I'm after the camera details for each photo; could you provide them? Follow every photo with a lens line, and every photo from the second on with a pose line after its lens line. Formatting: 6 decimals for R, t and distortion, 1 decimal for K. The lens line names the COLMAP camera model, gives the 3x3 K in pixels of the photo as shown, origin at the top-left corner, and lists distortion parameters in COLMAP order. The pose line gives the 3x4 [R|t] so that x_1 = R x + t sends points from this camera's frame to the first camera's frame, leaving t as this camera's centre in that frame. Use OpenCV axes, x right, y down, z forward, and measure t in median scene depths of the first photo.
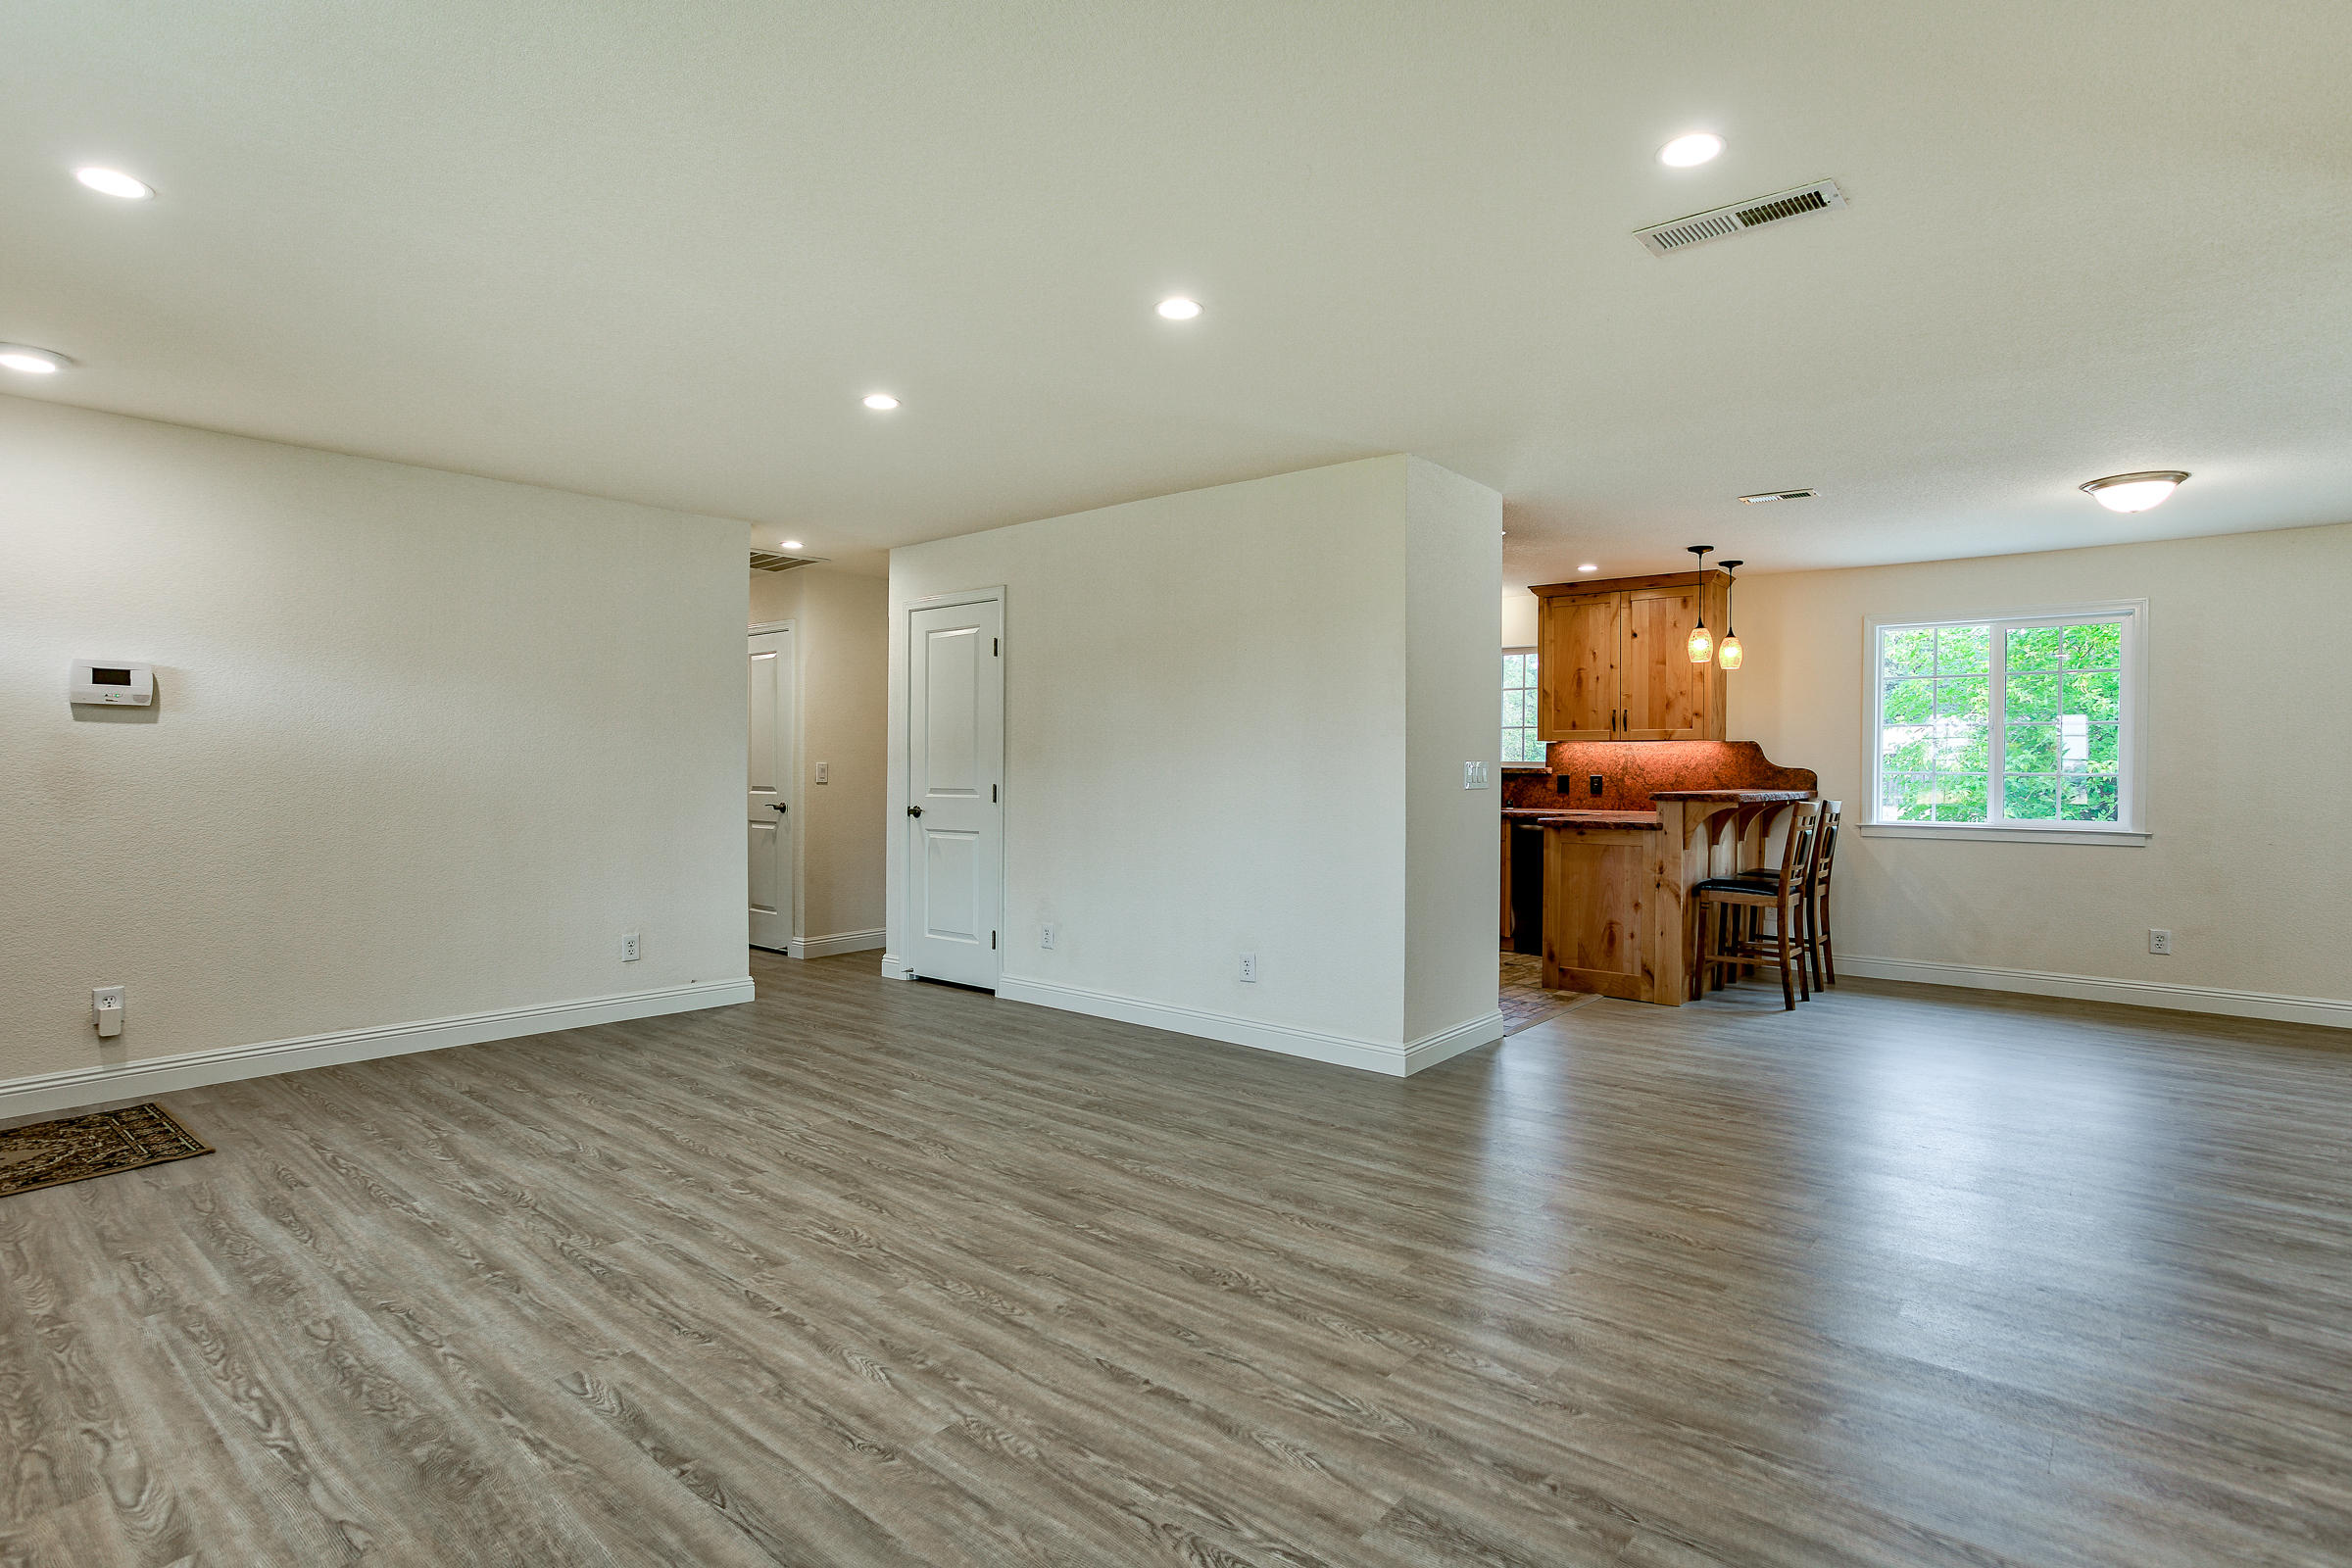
lens RADIAL K [[1182.6, 0, 1149.3], [0, 1182.6, 770.0], [0, 0, 1]] dist [0.002438, 0.000722]
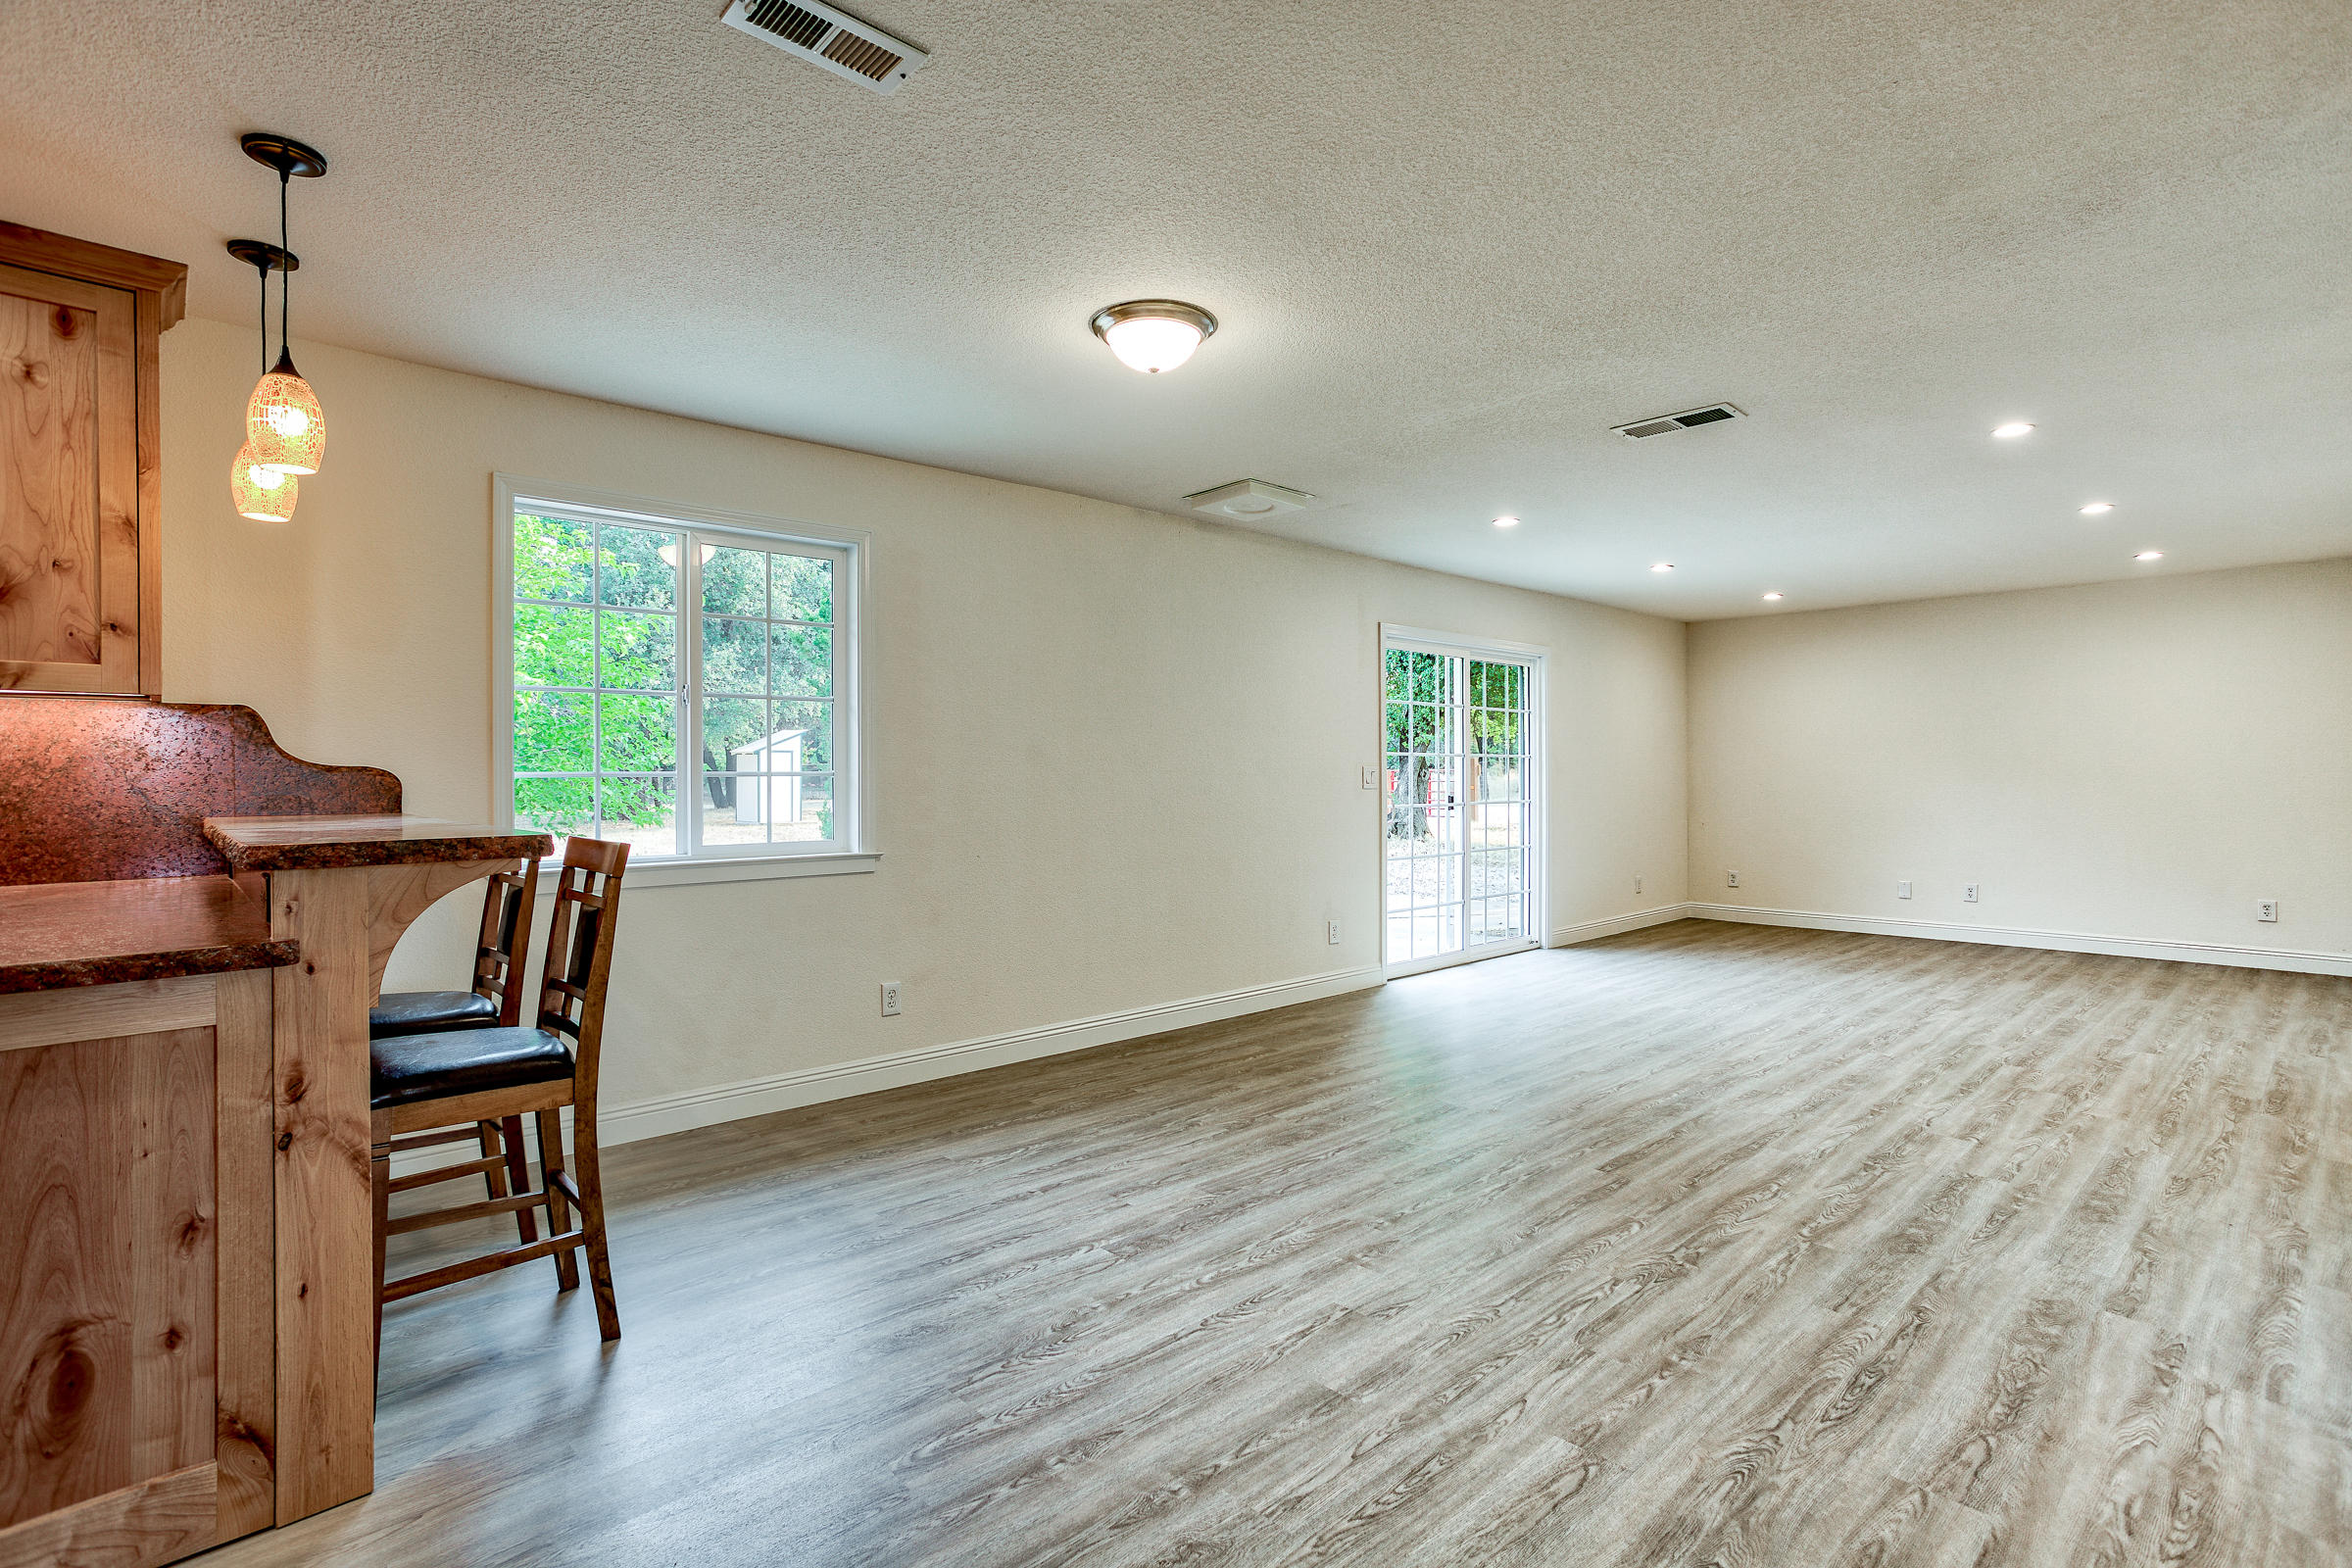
lens RADIAL K [[1133.8, 0, 1179.0], [0, 1133.8, 779.6], [0, 0, 1]] dist [-0.038969, 0.022398]
pose [[0.108114, -0.011775, 0.994069, 0.138703], [0.007802, 0.999909, 0.010996, 0.001224], [-0.994108, 0.006567, 0.108196, 0.614390]]
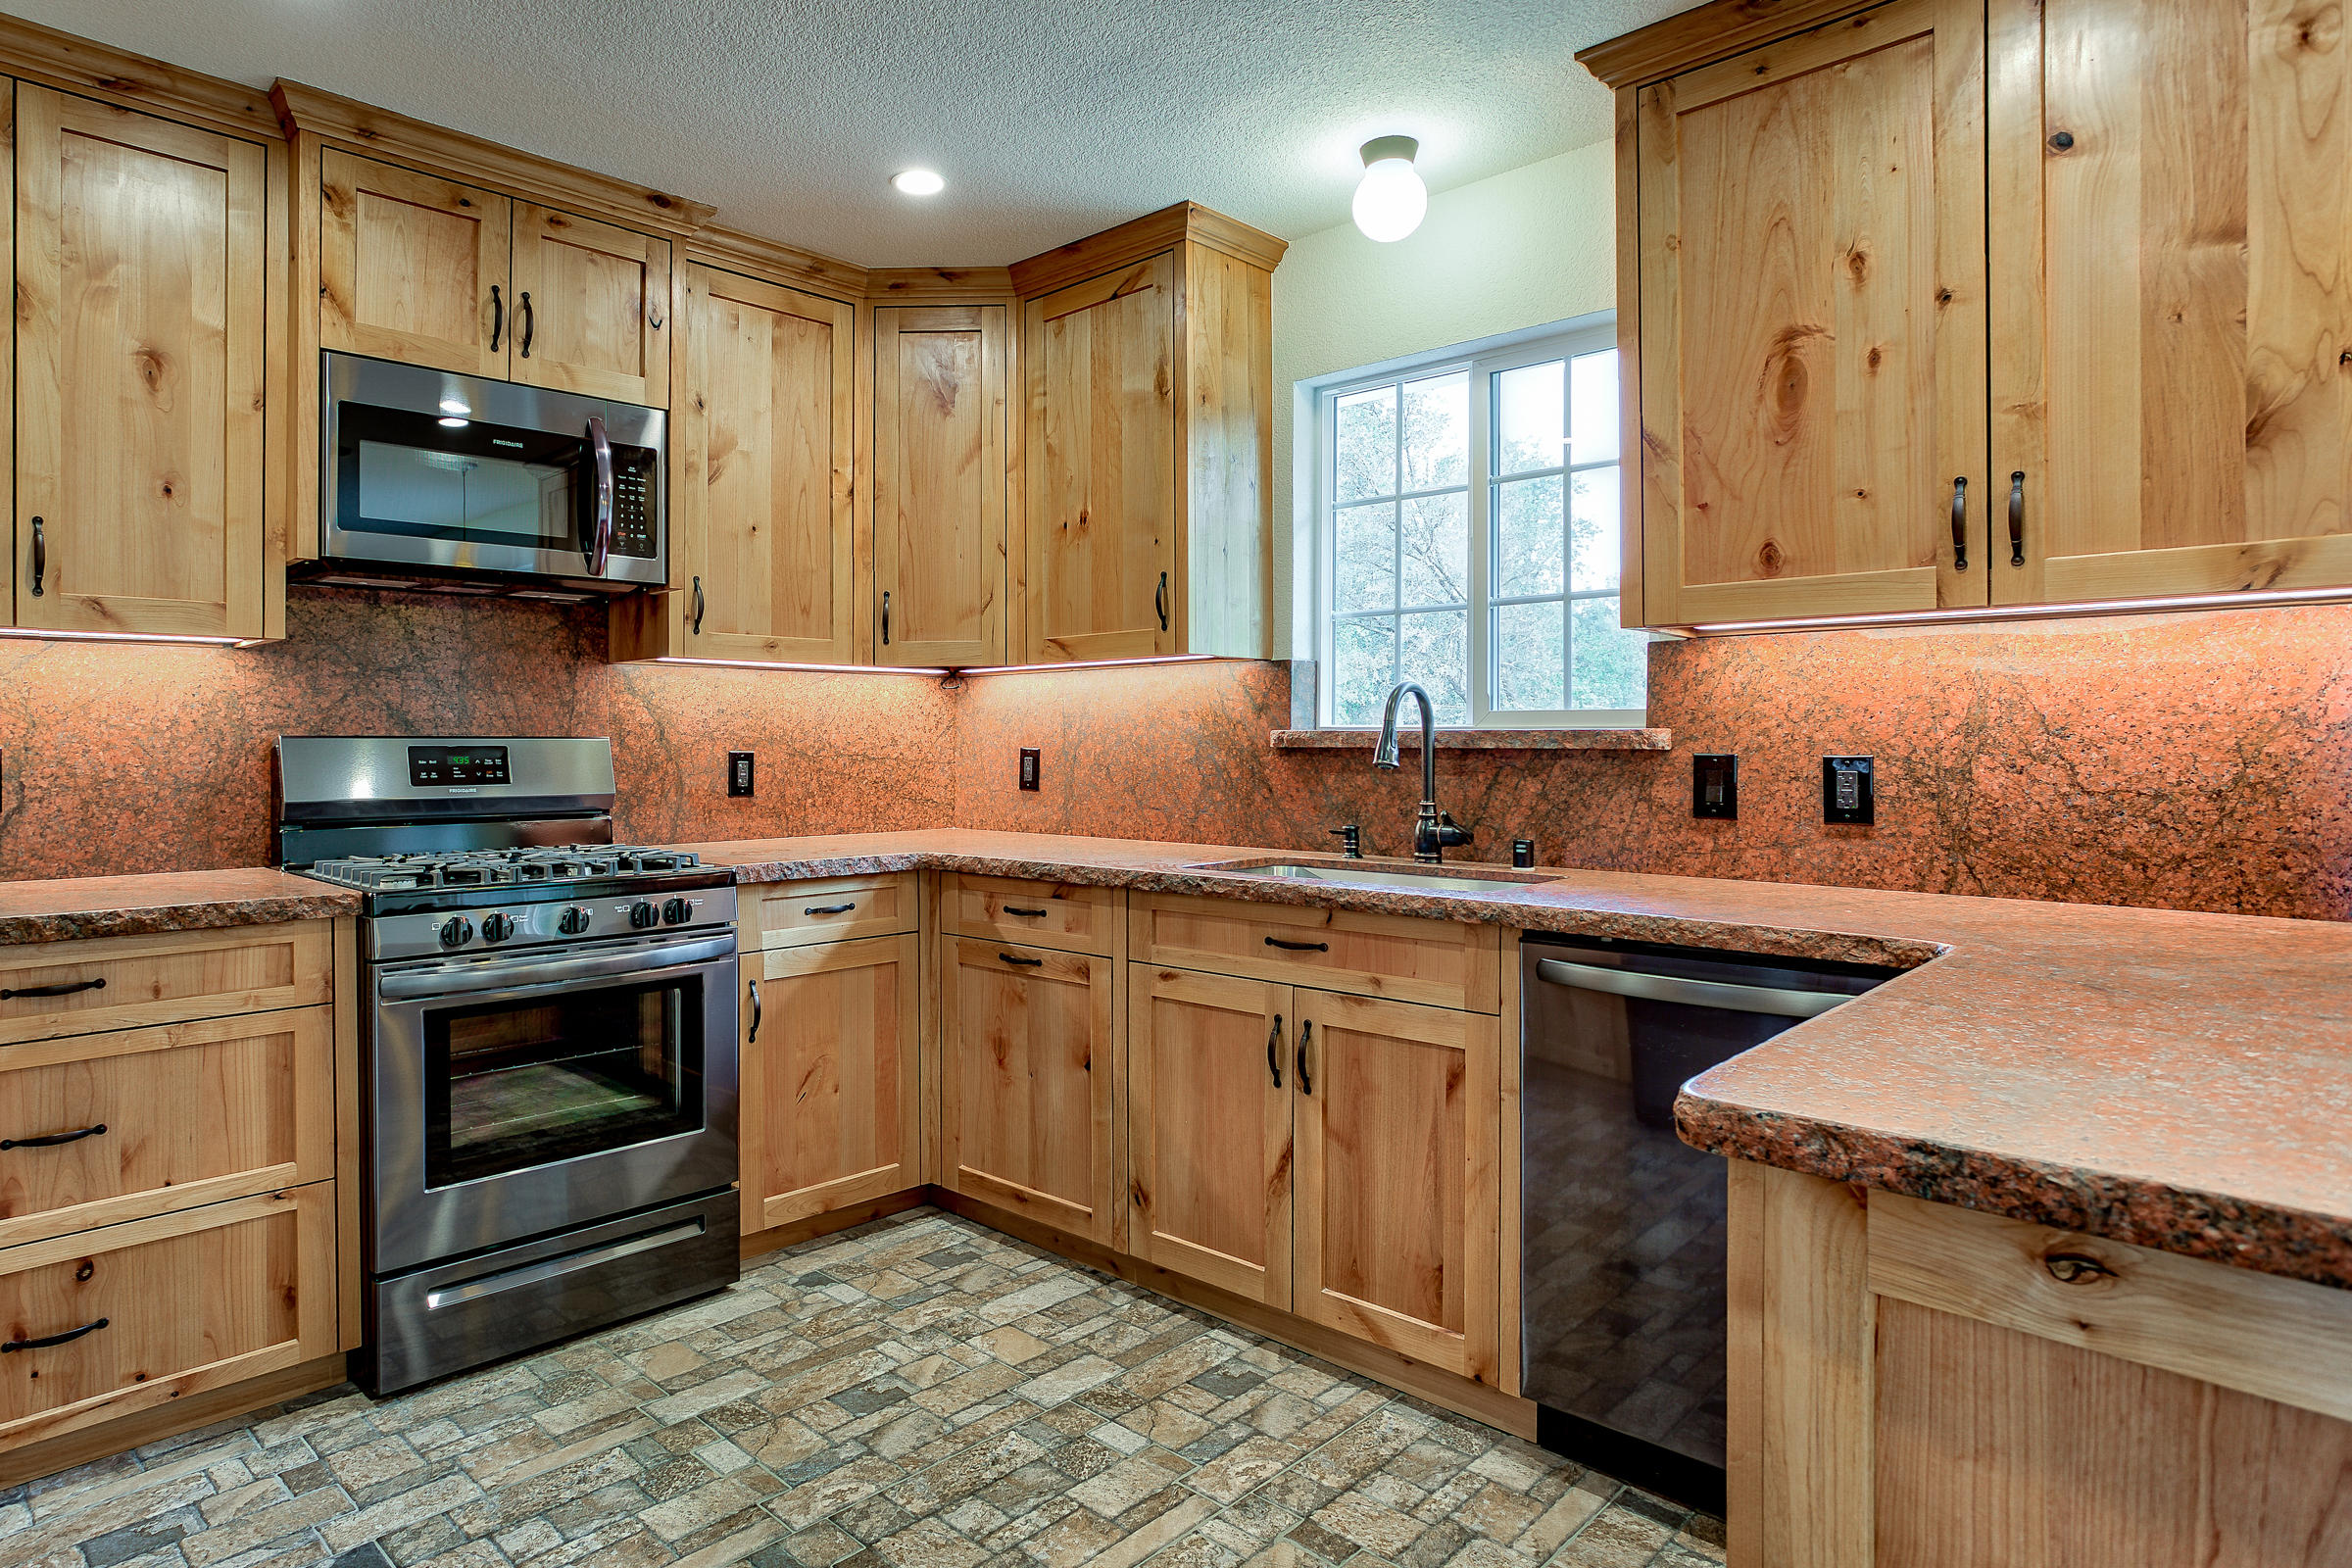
lens RADIAL K [[1324.8, 0, 972.4], [0, 1324.8, 734.1], [0, 0, 1]] dist [-0.037305, 0.021252]
pose [[0.993058, -0.007921, -0.117361, 0.236406], [0.007297, 0.999957, -0.005742, 0.000320], [0.117401, 0.004845, 0.993073, 0.746997]]
